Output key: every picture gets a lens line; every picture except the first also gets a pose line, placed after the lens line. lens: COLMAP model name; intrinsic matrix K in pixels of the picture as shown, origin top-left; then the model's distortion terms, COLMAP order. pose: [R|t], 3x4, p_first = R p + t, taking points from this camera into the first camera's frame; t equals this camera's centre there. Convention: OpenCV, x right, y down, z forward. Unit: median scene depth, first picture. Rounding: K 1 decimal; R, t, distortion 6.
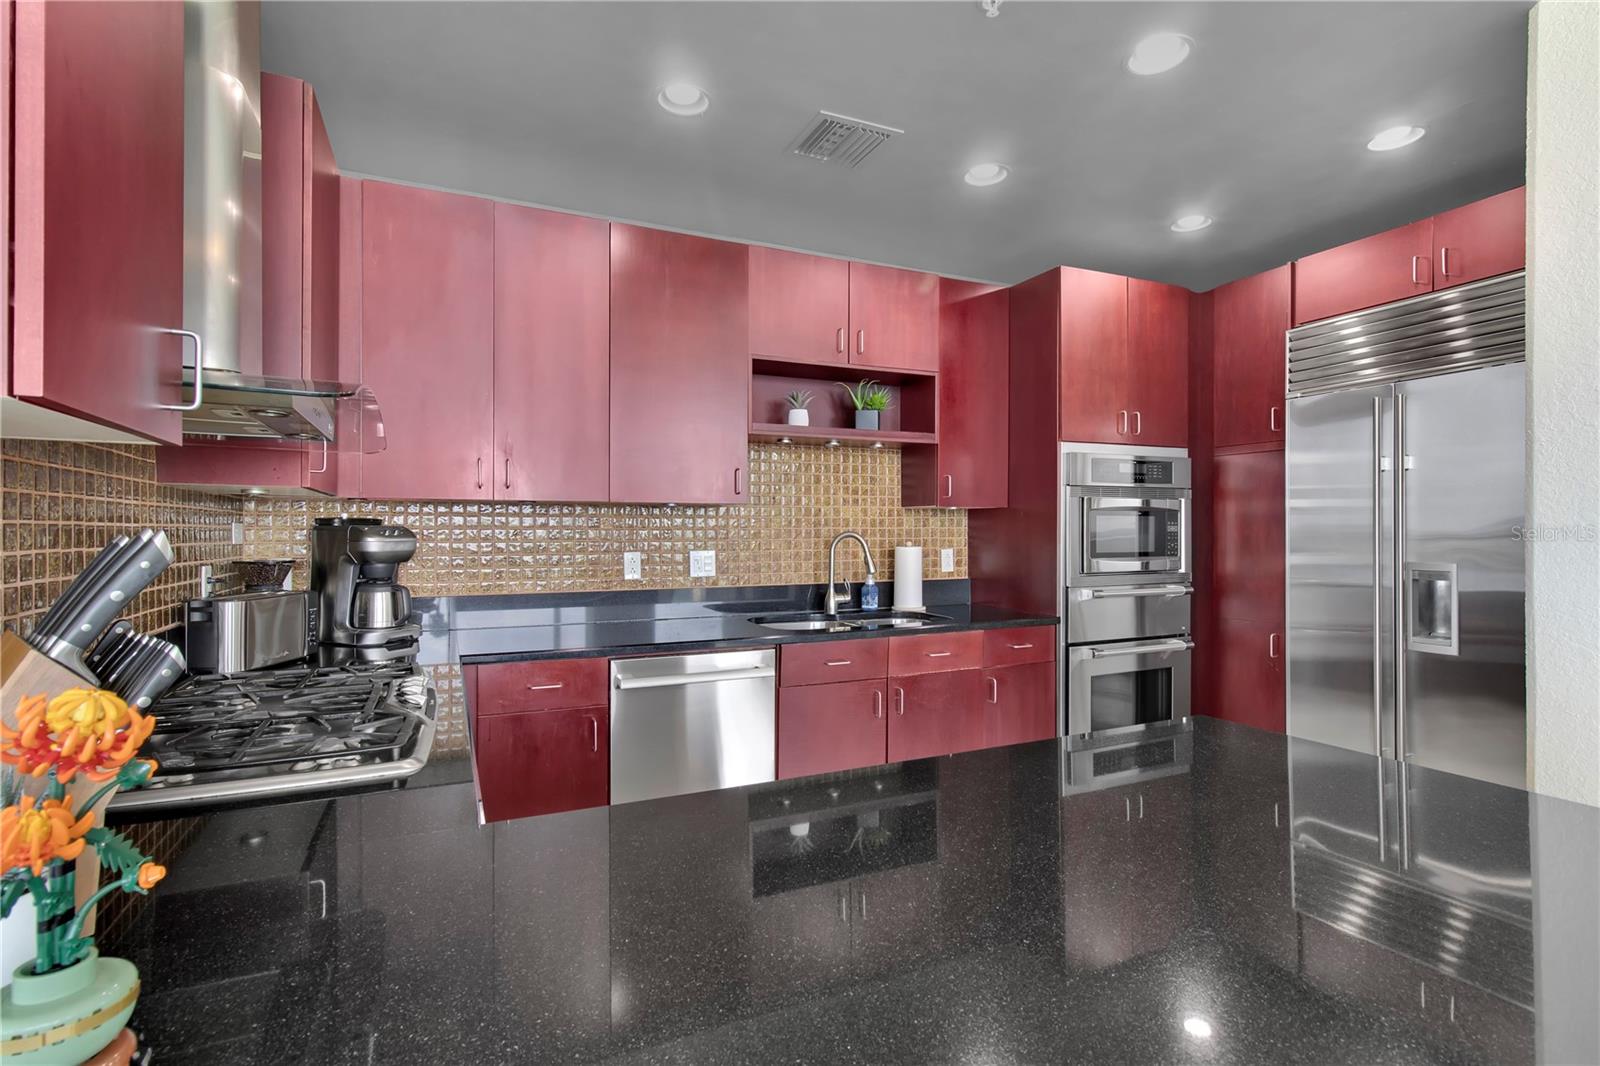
lens RADIAL K [[768.5, 0, 809.6], [0, 768.5, 536.7], [0, 0, 1]] dist [0.001738, 0.000195]
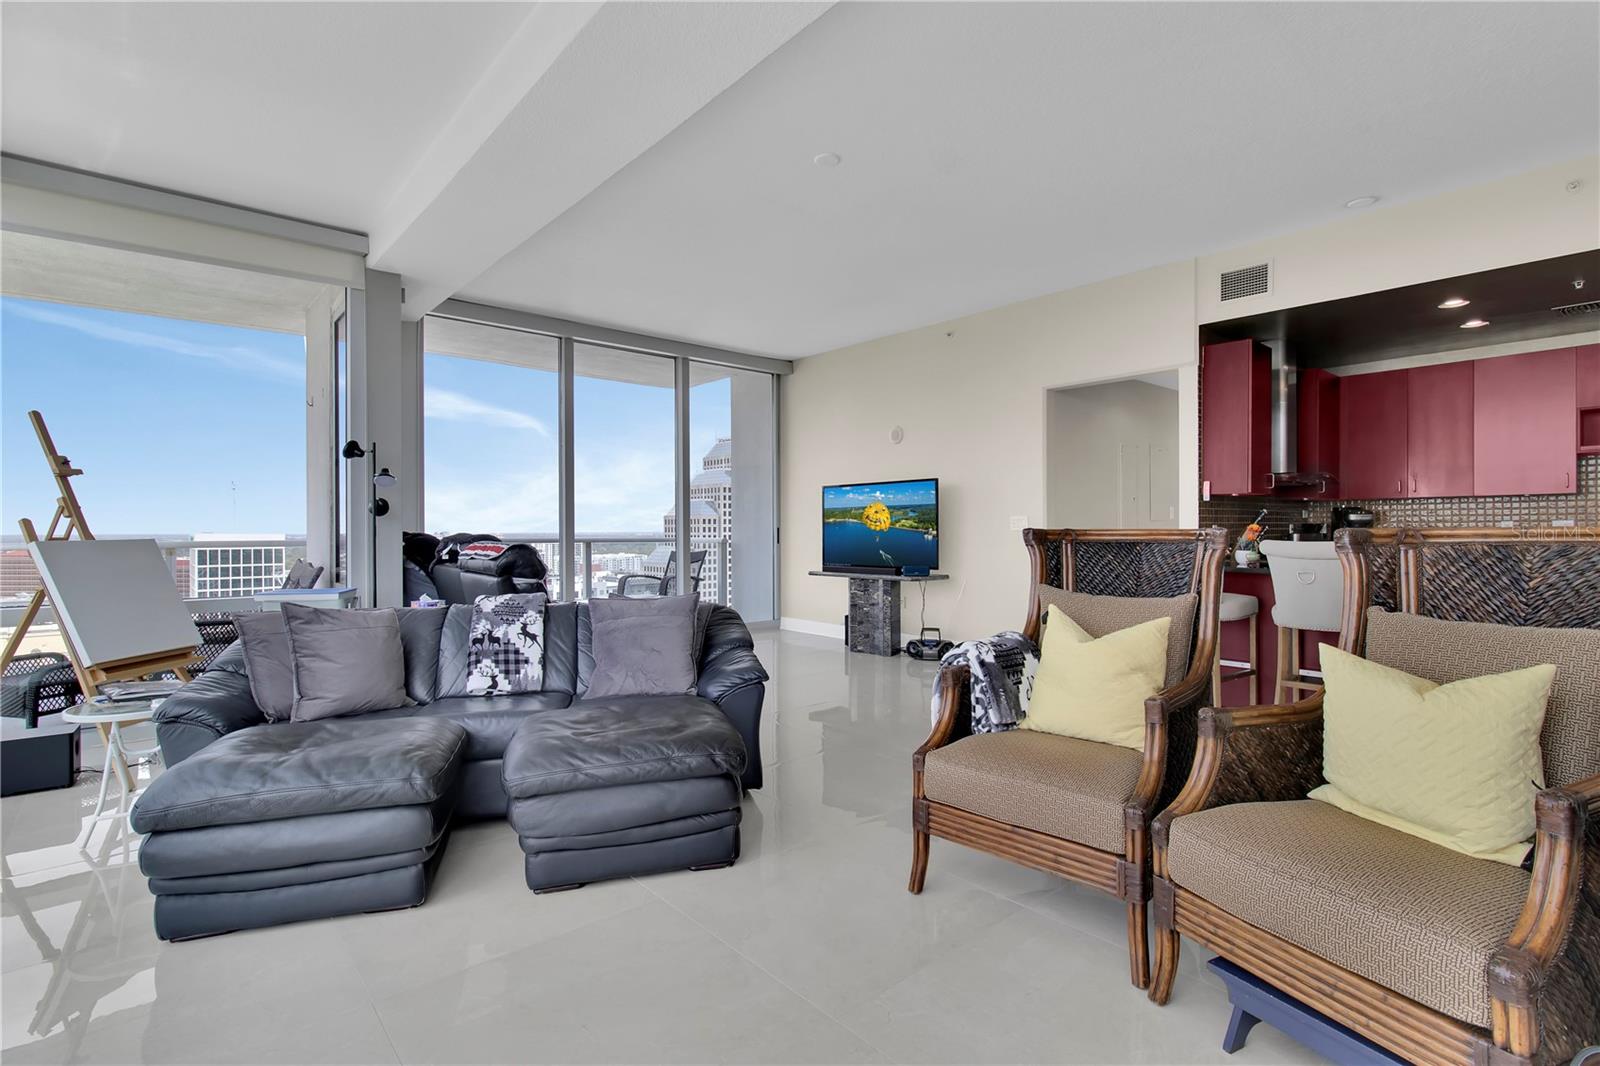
lens RADIAL K [[768.5, 0, 809.6], [0, 768.5, 536.7], [0, 0, 1]] dist [0.001738, 0.000195]
pose [[0.277494, 0.009116, -0.960684, 1.002037], [-0.000208, 0.999956, 0.009428, 0.036793], [0.960727, -0.002416, 0.277484, -1.039690]]
